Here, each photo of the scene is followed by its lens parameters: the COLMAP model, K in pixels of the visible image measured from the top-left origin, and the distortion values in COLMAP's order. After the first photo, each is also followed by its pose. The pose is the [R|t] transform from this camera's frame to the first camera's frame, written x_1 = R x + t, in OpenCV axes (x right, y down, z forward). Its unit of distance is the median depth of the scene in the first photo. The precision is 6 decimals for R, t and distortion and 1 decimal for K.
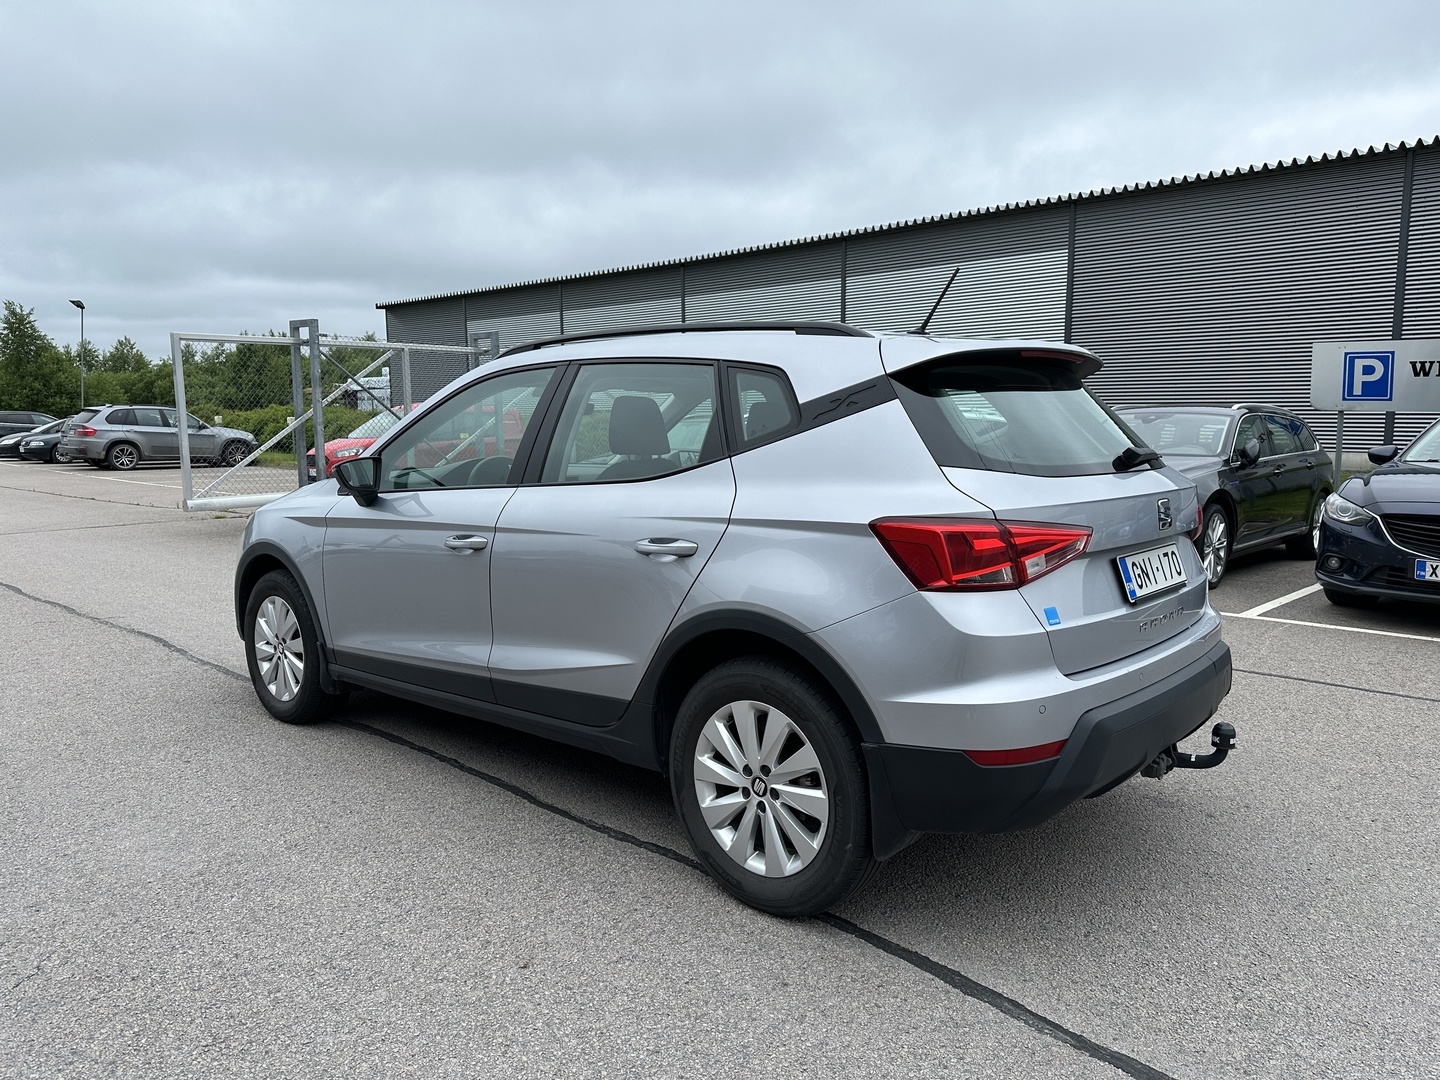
lens RADIAL K [[1040.3, 0, 720.0], [0, 1040.3, 540.0], [0, 0, 1]] dist [-0.003085, -0.000698]
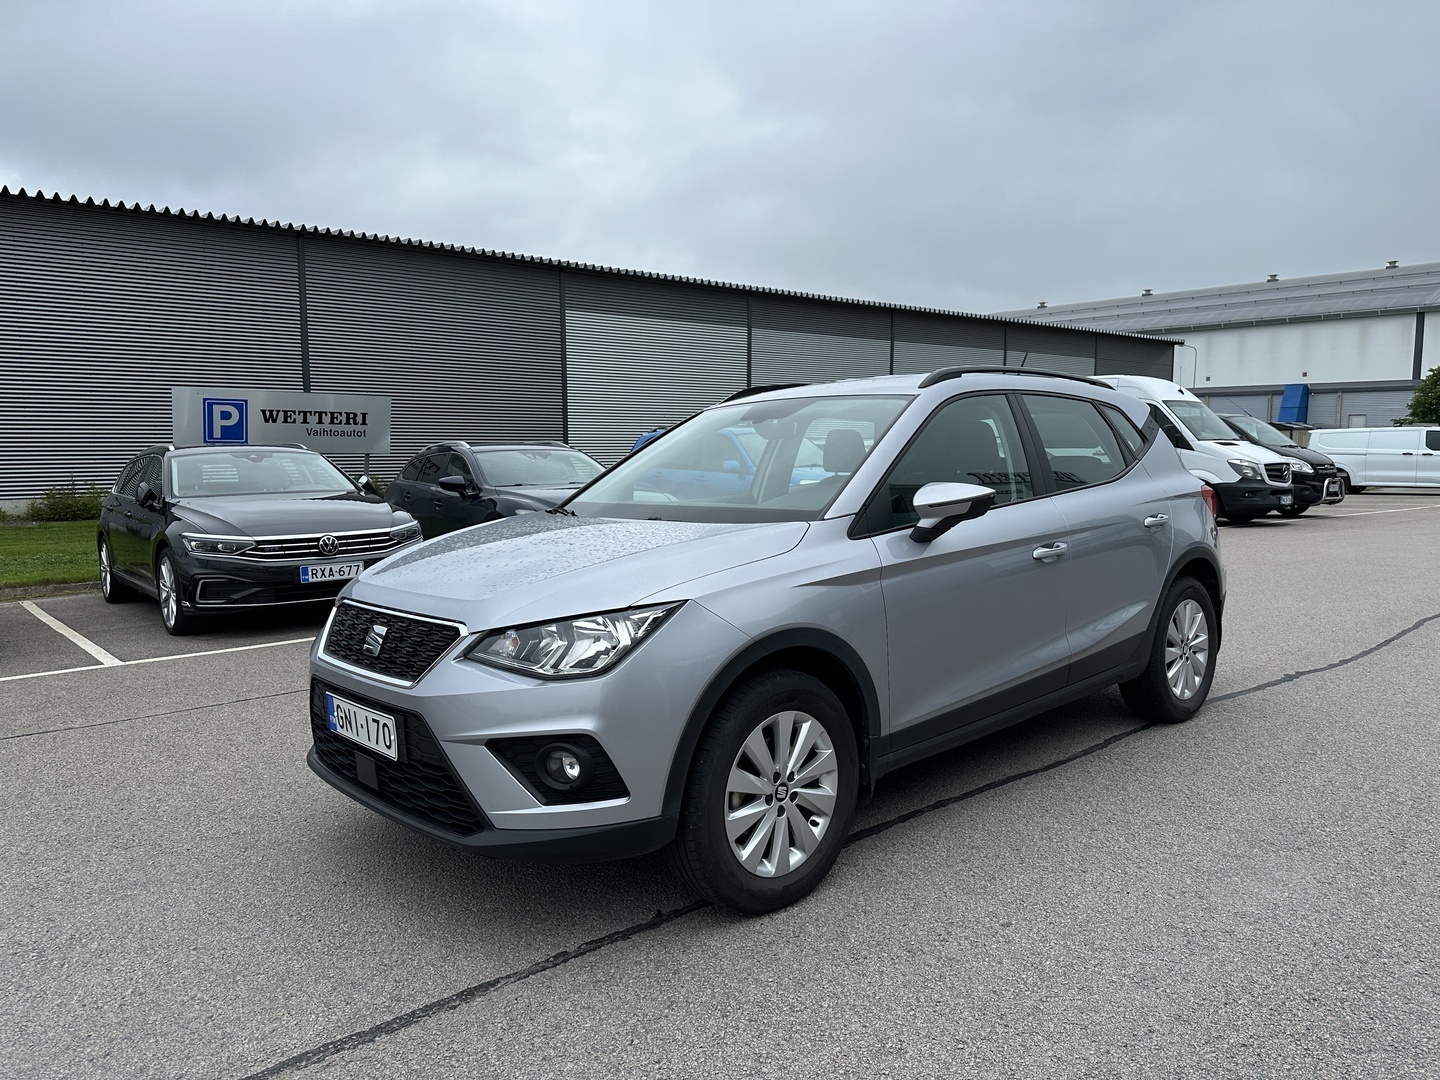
lens RADIAL K [[1040.3, 0, 720.0], [0, 1040.3, 540.0], [0, 0, 1]] dist [-0.003085, -0.000698]
pose [[0.086347, -0.081348, 0.992938, -1.198616], [0.129904, 0.989071, 0.069735, -0.115478], [-0.987760, 0.122965, 0.095971, 1.085713]]
